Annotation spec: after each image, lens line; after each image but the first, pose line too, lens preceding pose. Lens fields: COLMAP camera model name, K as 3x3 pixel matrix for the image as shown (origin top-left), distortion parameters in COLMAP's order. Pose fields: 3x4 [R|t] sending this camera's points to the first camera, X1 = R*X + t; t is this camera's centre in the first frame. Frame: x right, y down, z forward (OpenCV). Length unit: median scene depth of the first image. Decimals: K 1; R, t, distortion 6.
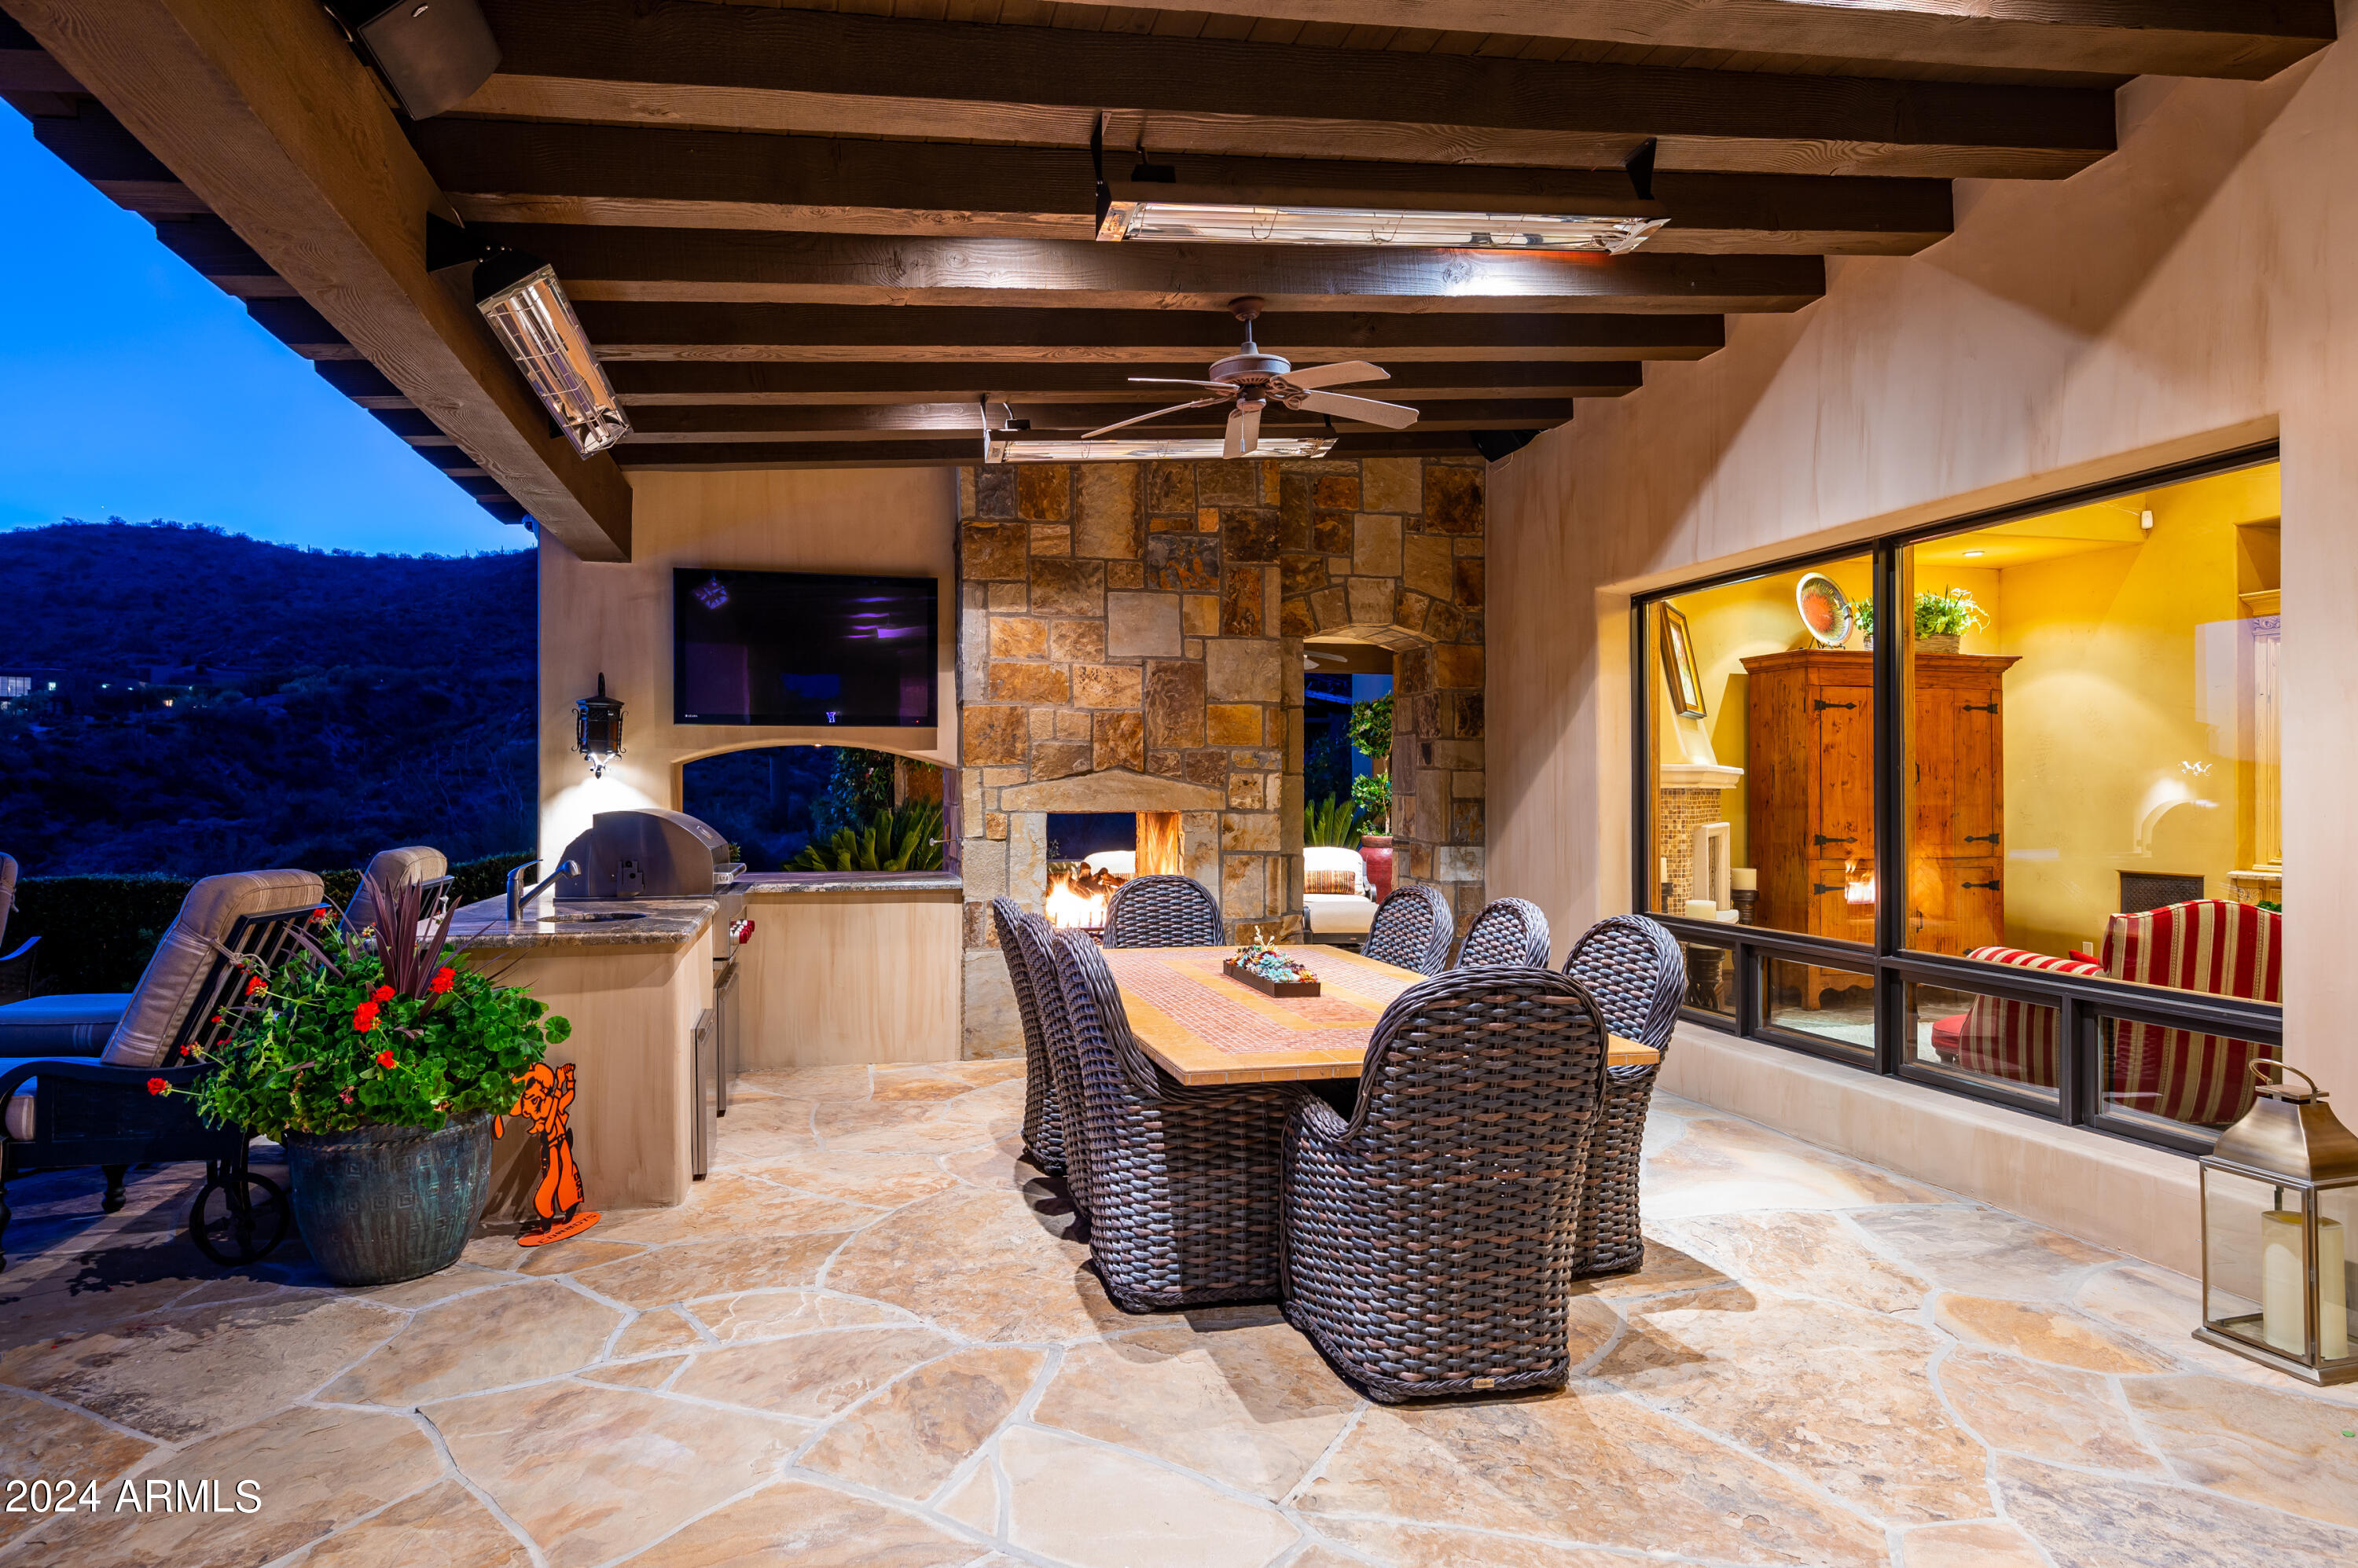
lens RADIAL K [[1317.5, 0, 1179.0], [0, 1317.5, 784.0], [0, 0, 1]] dist [0.000115, -0.000468]
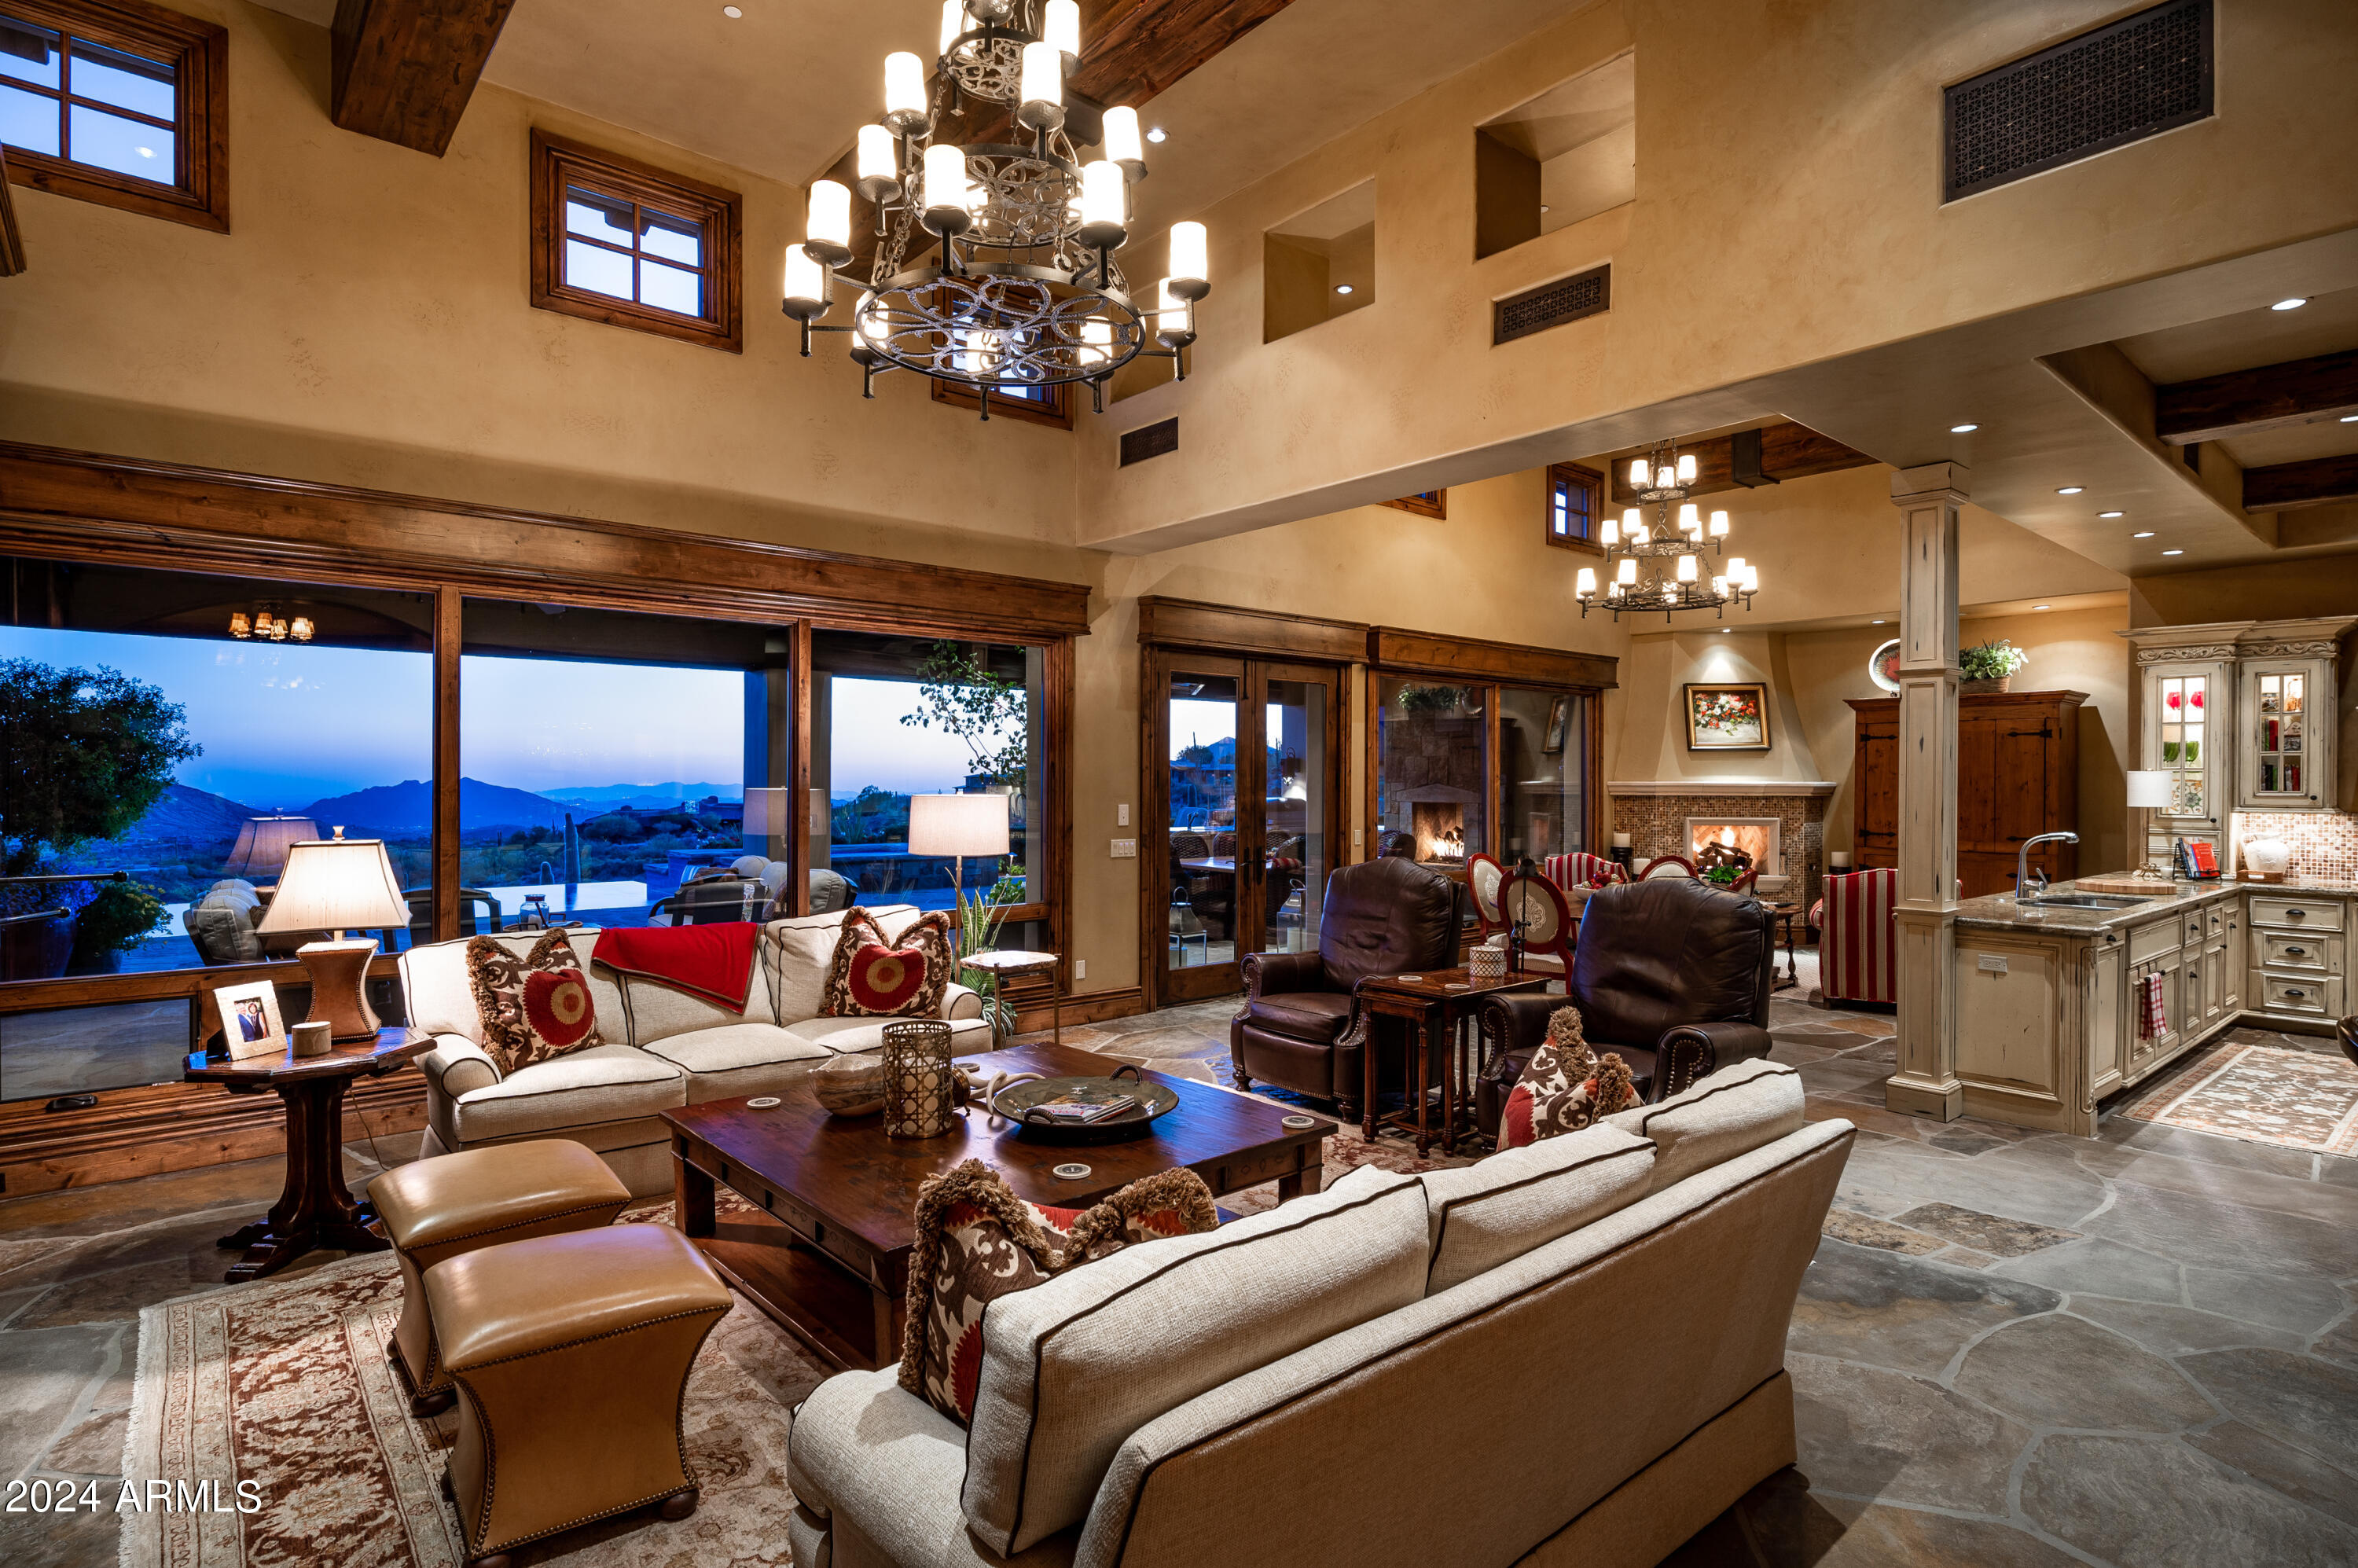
lens RADIAL K [[1210.1, 0, 1179.0], [0, 1210.1, 784.0], [0, 0, 1]] dist [0.012438, -0.000805]
pose [[0.429108, 0.005809, -0.903235, 1.585446], [-0.000735, 0.999981, 0.006082, -0.019698], [0.903253, -0.001946, 0.429104, -0.278290]]
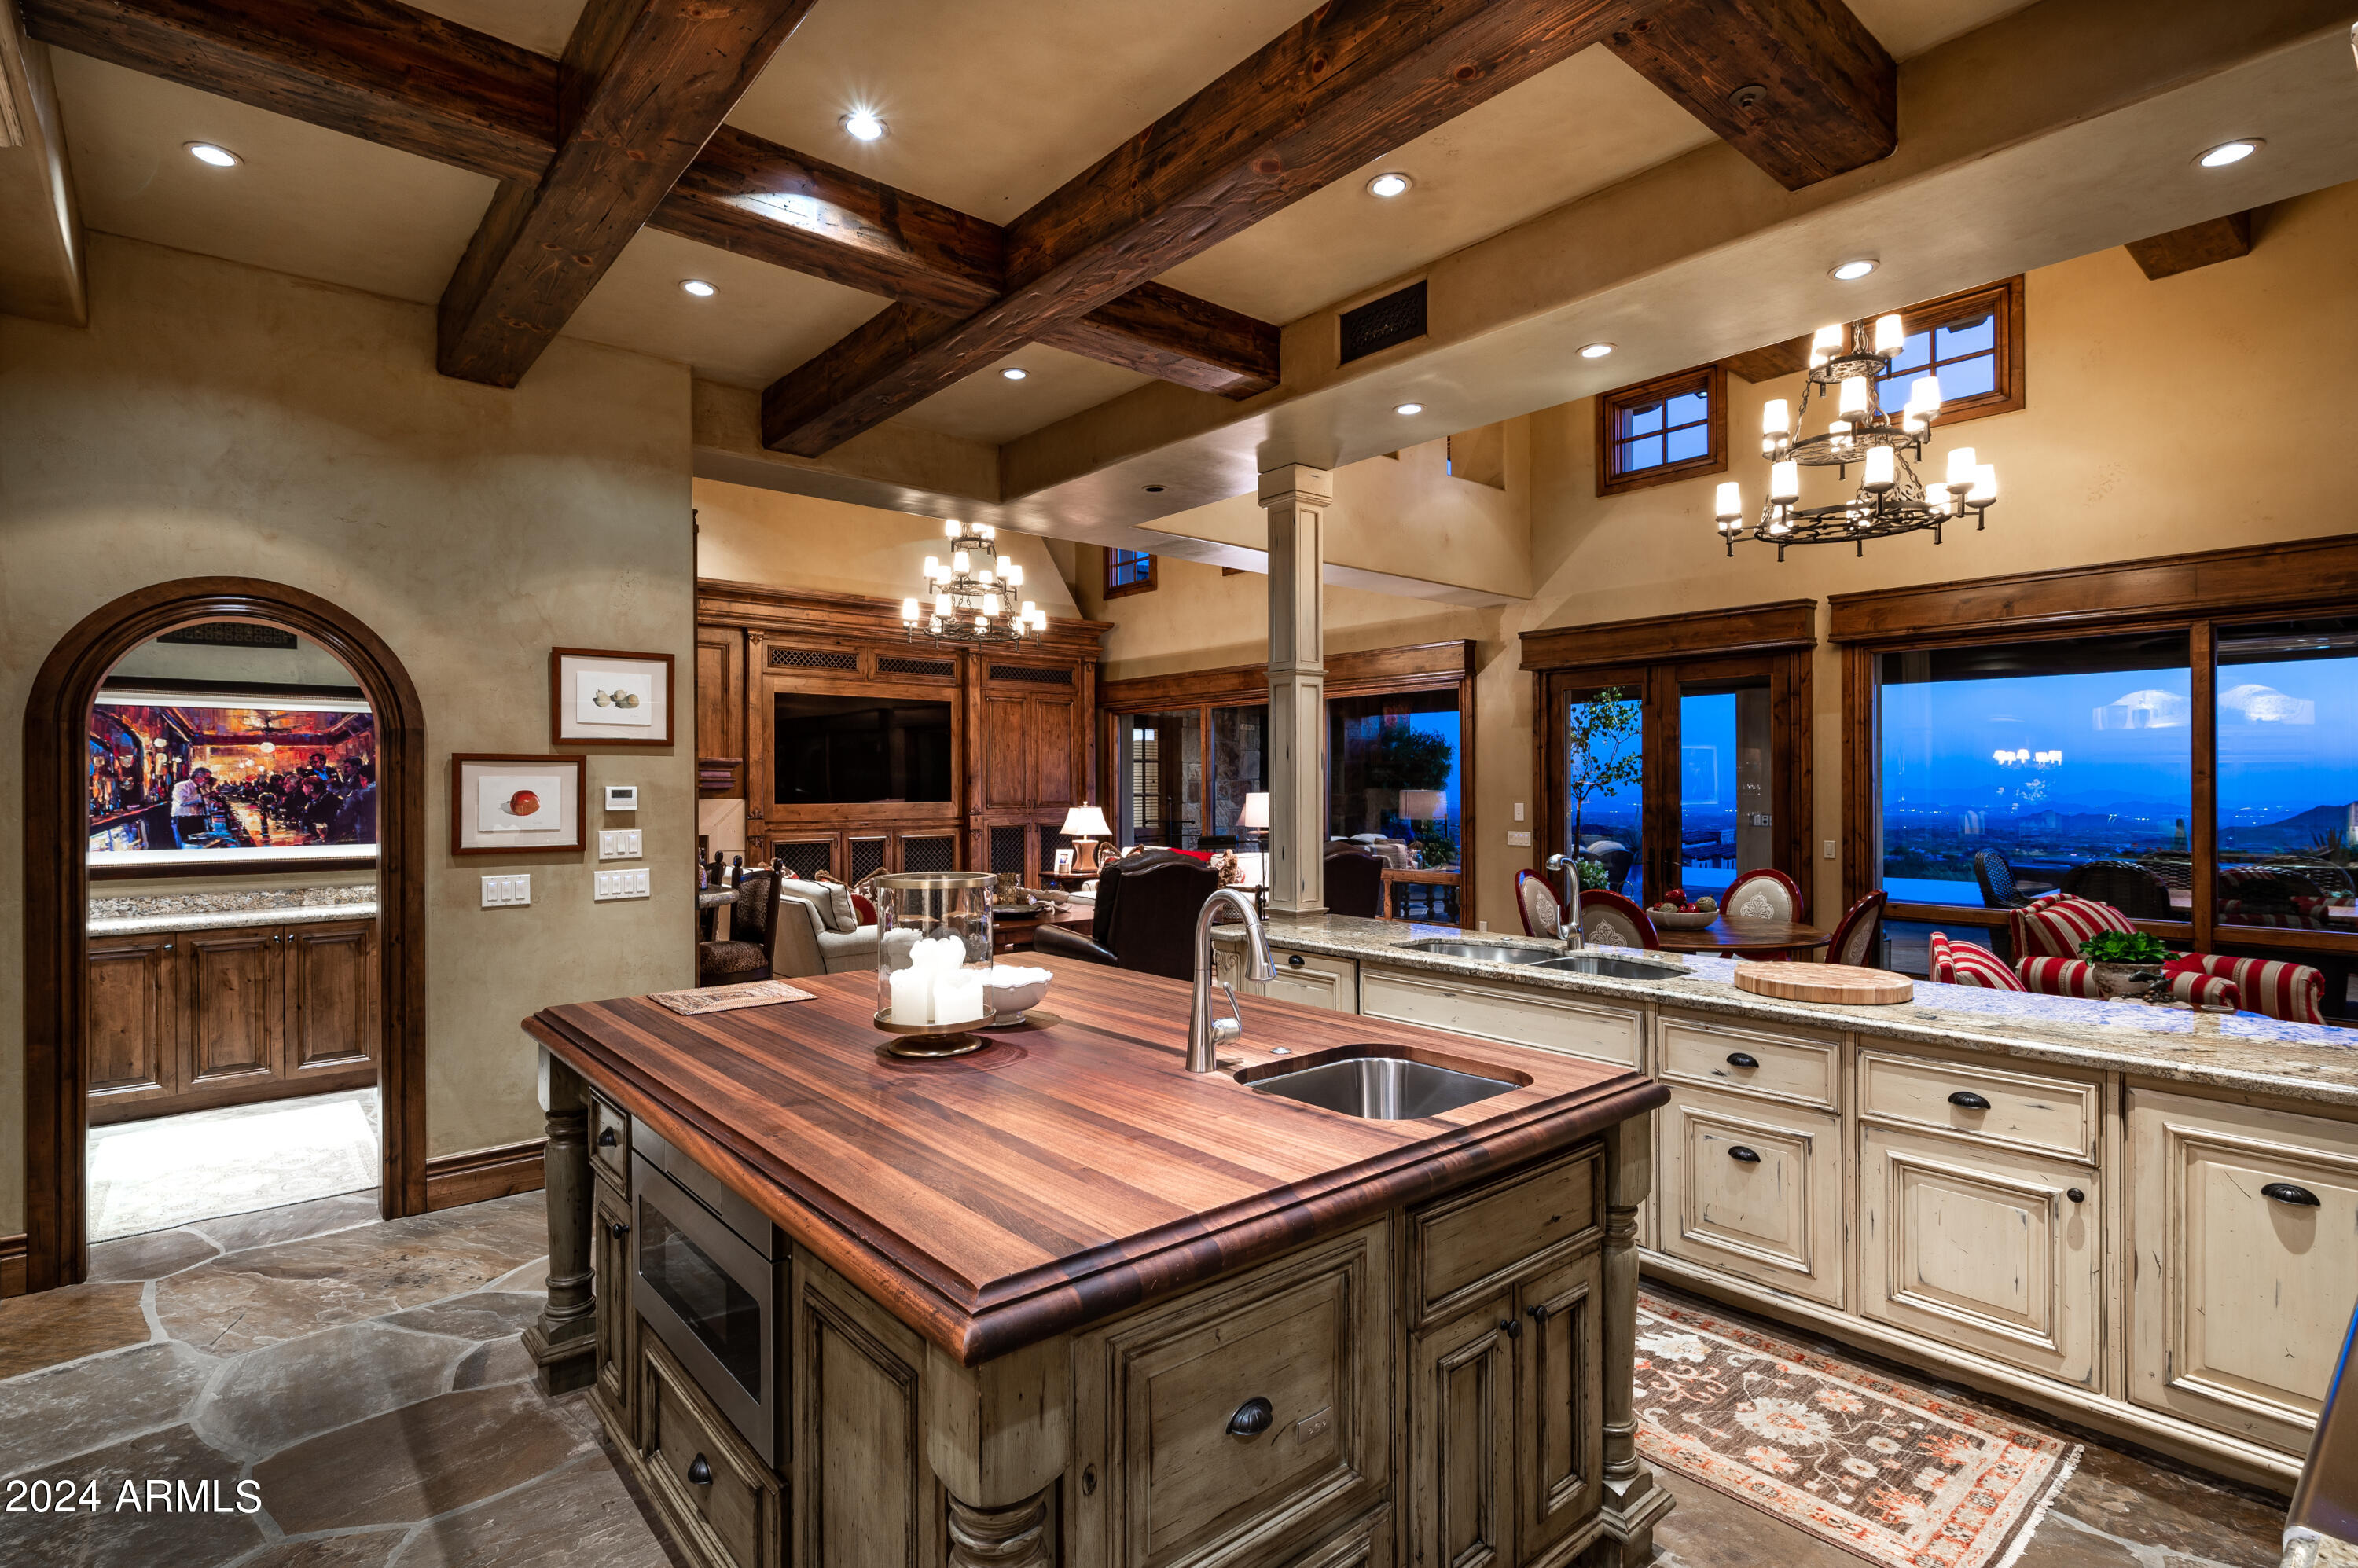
lens RADIAL K [[1129.7, 0, 1179.0], [0, 1129.7, 784.0], [0, 0, 1]] dist [0.003670, 0.000262]
pose [[-0.896294, 0.001787, -0.443457, 1.474092], [0.004092, 0.999983, -0.004241, -0.012023], [0.443441, -0.005616, -0.896286, 1.145392]]
